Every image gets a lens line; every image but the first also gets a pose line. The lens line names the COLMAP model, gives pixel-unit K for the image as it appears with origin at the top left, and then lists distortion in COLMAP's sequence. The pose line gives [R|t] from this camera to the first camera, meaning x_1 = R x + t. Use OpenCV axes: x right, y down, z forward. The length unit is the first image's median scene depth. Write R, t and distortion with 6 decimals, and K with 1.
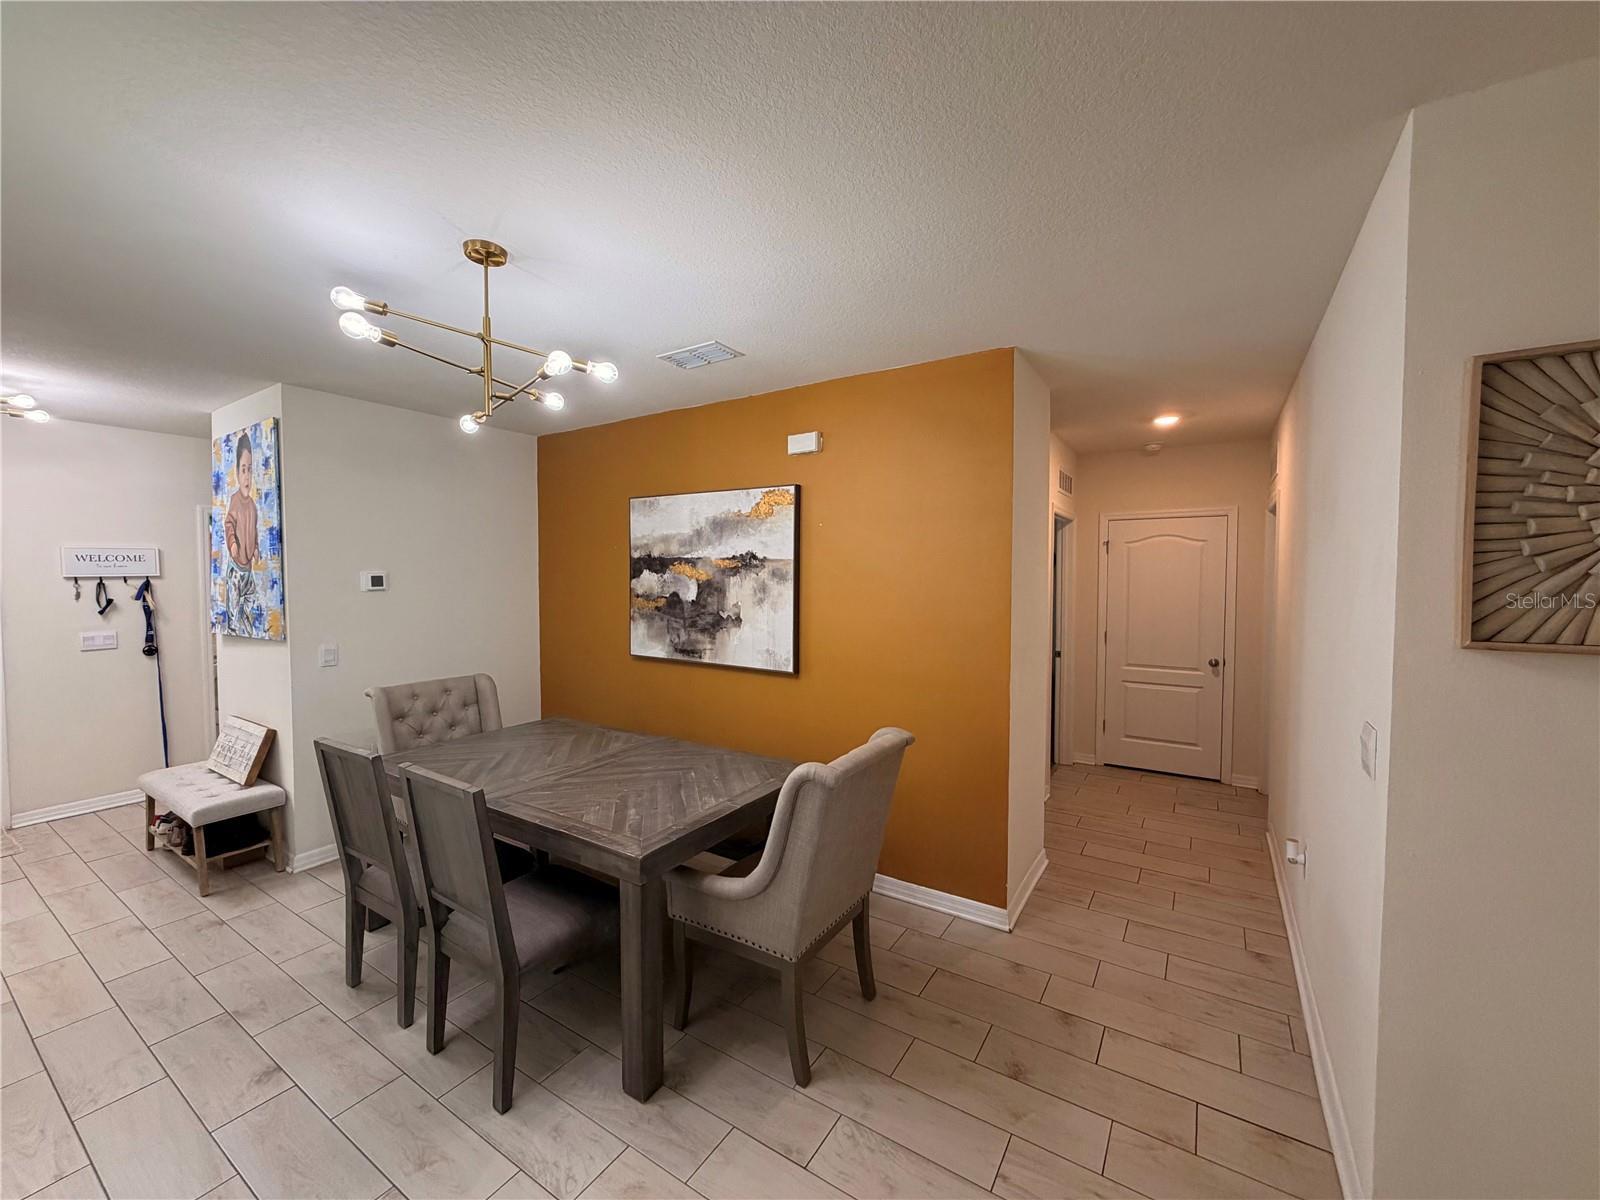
lens RADIAL K [[636.5, 0, 800.7], [0, 636.5, 597.8], [0, 0, 1]] dist [-0.000664, 0.000649]
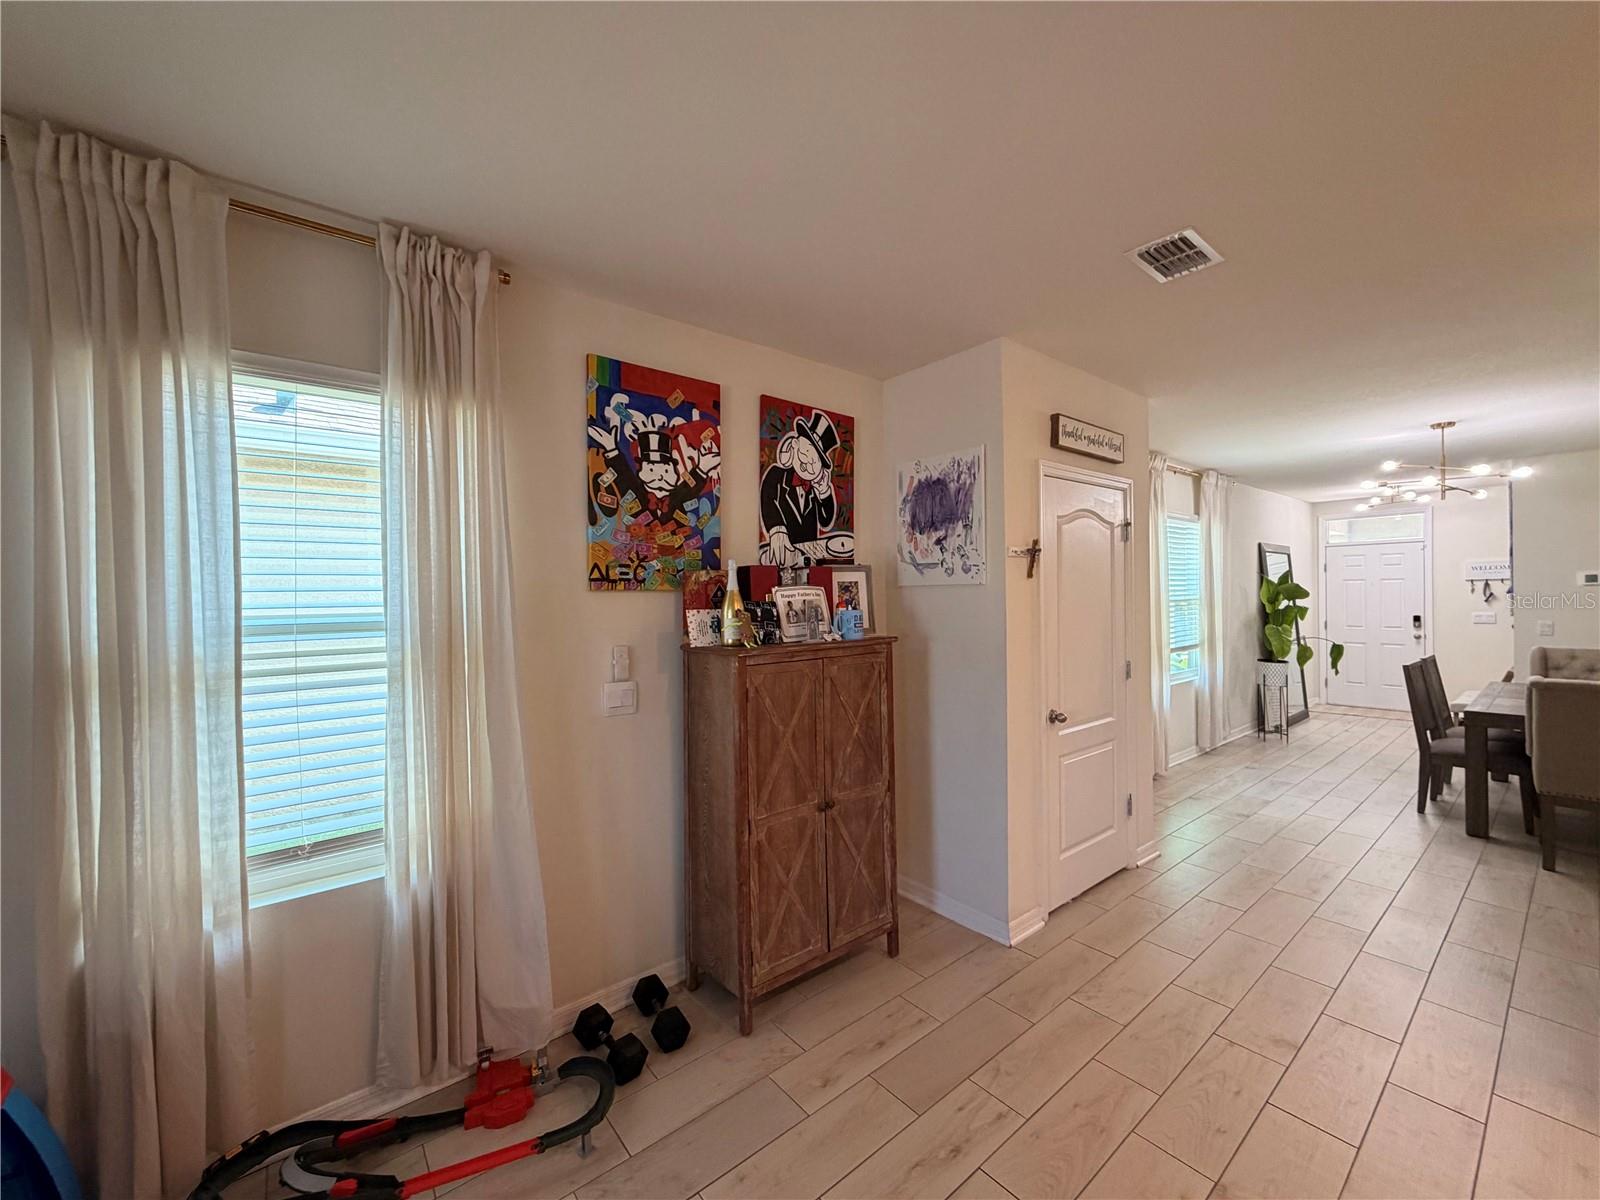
lens RADIAL K [[636.5, 0, 799.5], [0, 636.5, 600.6], [0, 0, 1]] dist [-0.000664, 0.000649]
pose [[-0.316321, 0.012280, -0.948573, 1.029715], [-0.013375, 0.999759, 0.017403, 0.017536], [0.948558, 0.018192, -0.316081, -0.169564]]
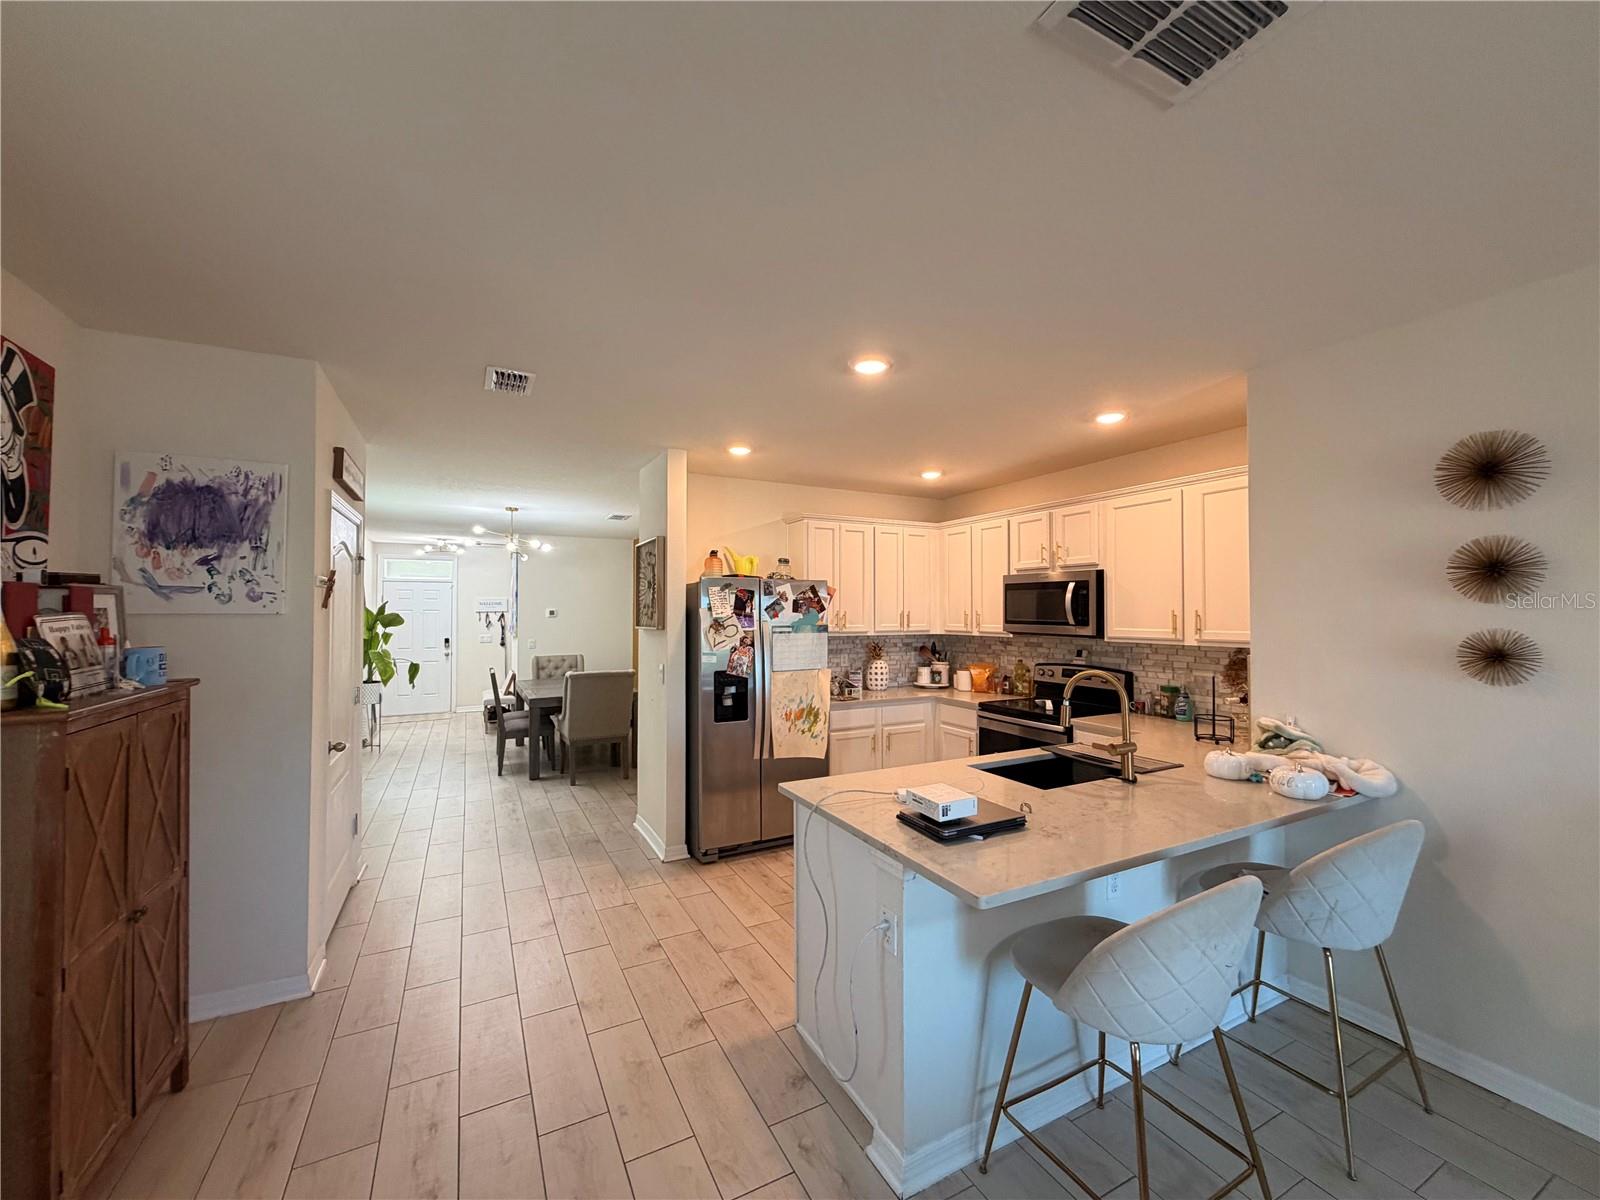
lens RADIAL K [[636.5, 0, 795.5], [0, 636.5, 600.5], [0, 0, 1]] dist [-0.000664, 0.000649]
pose [[0.866612, -0.011348, -0.498854, 1.069638], [-0.012840, 0.998903, -0.045030, 0.017455], [0.498818, 0.045429, 0.865516, -0.476198]]
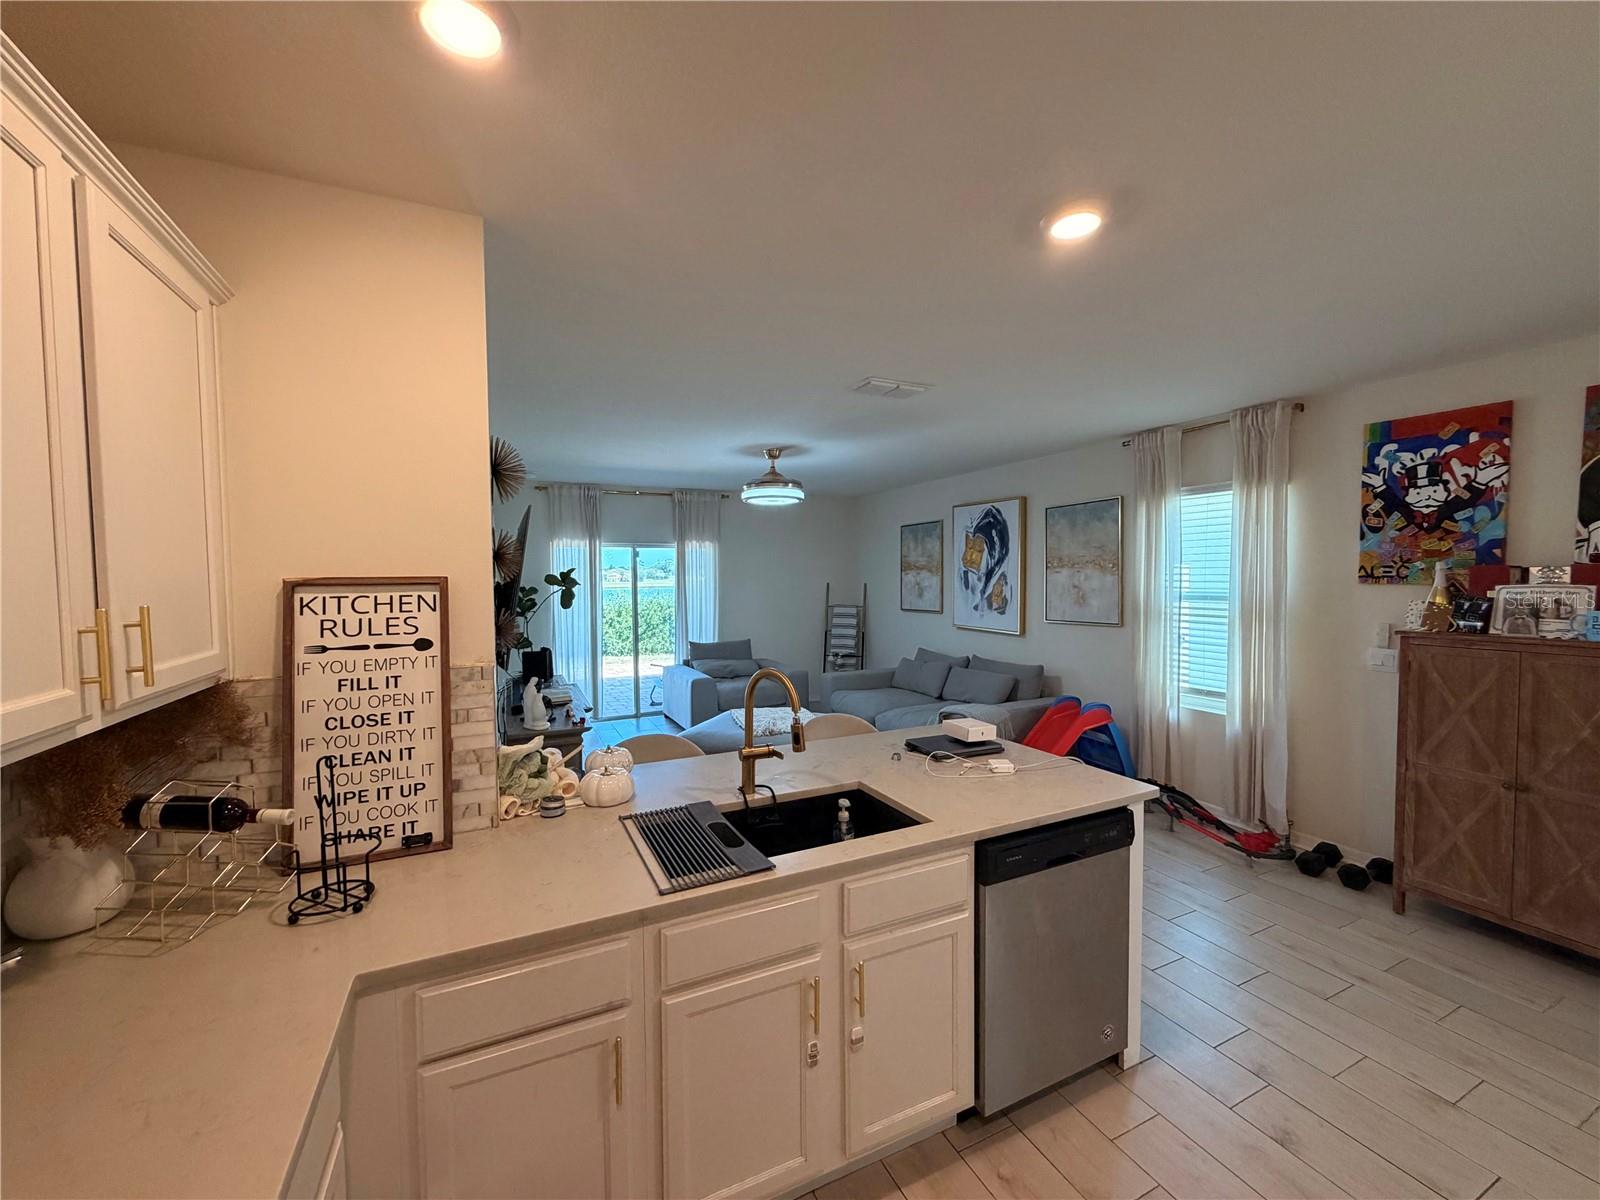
lens RADIAL K [[636.5, 0, 798.2], [0, 636.5, 594.5], [0, 0, 1]] dist [-0.000664, 0.000649]
pose [[-0.852817, -0.008846, 0.522135, 0.762338], [0.023924, 0.998145, 0.055986, -0.027806], [-0.521662, 0.060237, -0.851023, 0.550624]]
